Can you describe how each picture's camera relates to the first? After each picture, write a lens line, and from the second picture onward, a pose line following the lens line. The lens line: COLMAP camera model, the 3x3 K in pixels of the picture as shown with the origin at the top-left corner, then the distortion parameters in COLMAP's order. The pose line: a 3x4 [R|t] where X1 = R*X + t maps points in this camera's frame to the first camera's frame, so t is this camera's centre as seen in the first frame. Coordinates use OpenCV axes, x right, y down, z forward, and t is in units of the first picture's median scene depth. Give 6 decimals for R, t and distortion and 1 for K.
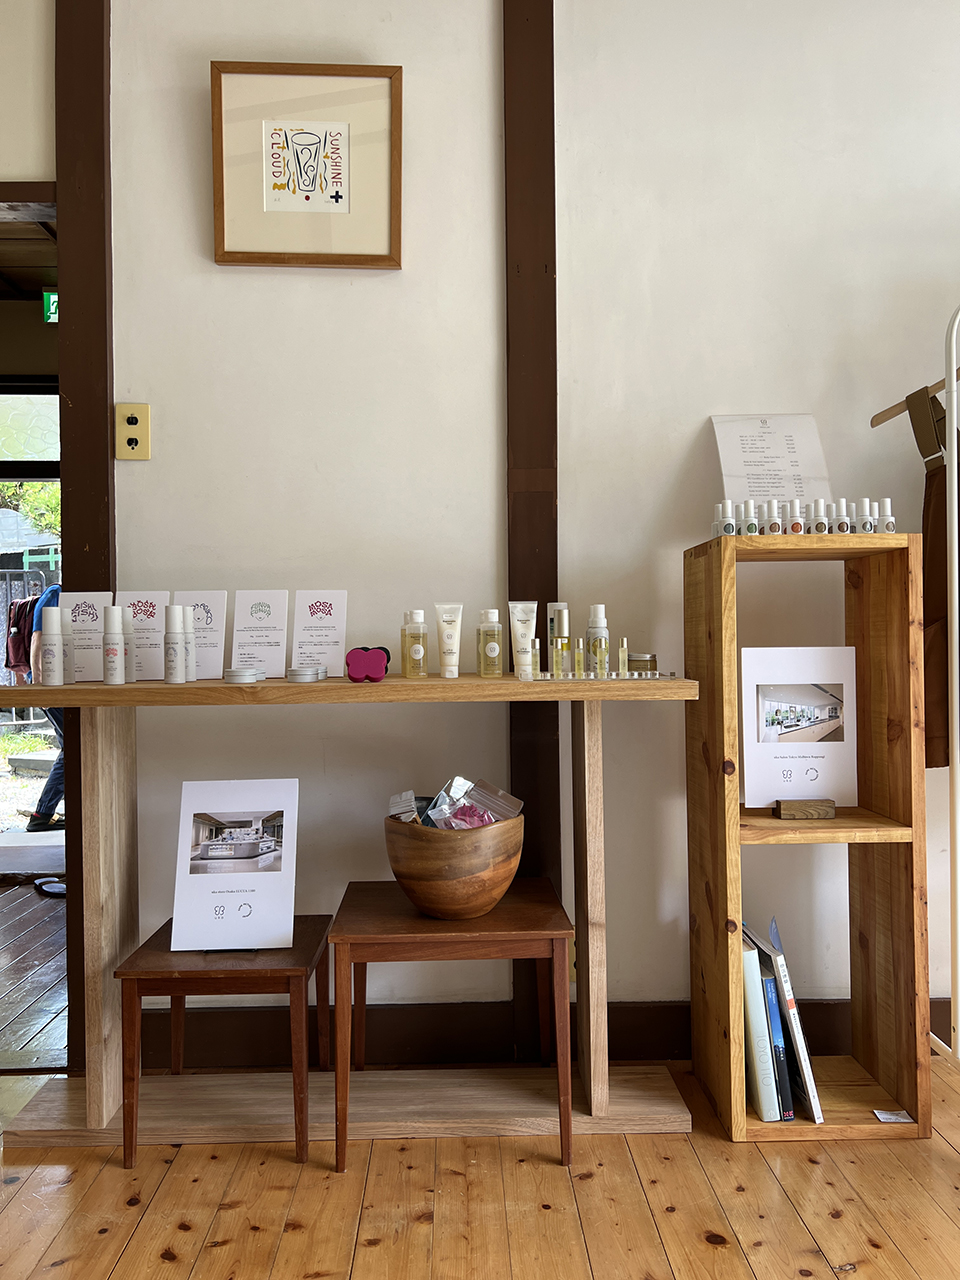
lens RADIAL K [[982.1, 0, 480.0], [0, 982.1, 640.0], [0, 0, 1]] dist [0.045868, -0.046492]
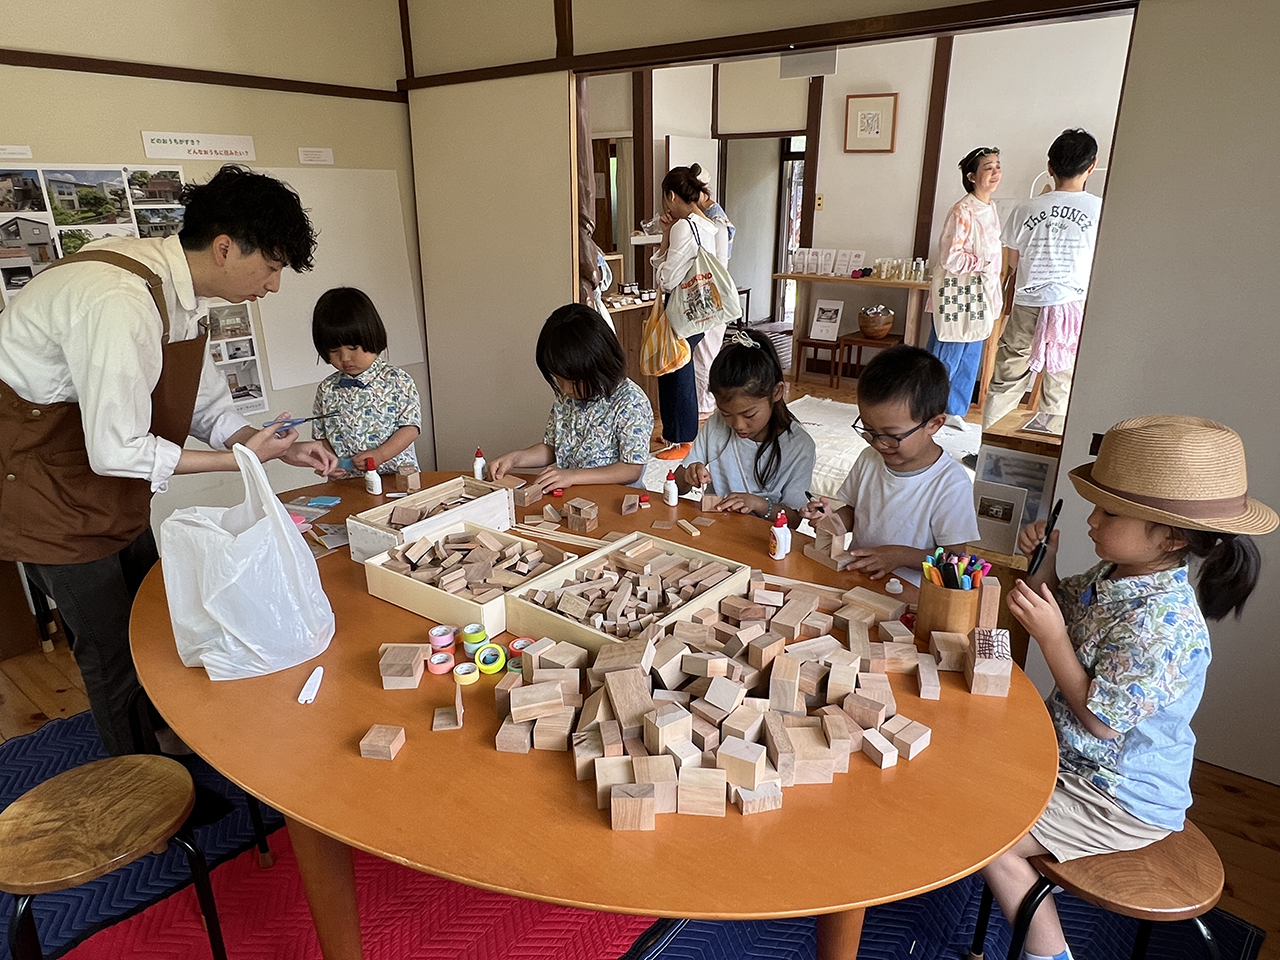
lens RADIAL K [[773.9, 0, 640.0], [0, 773.9, 480.0], [0, 0, 1]] dist [0.003038, 0.001779]
pose [[0.772130, 0.224994, -0.594301, 1.216269], [-0.003180, 0.936578, 0.350444, -0.281218], [0.635457, -0.268699, 0.723875, -2.016773]]
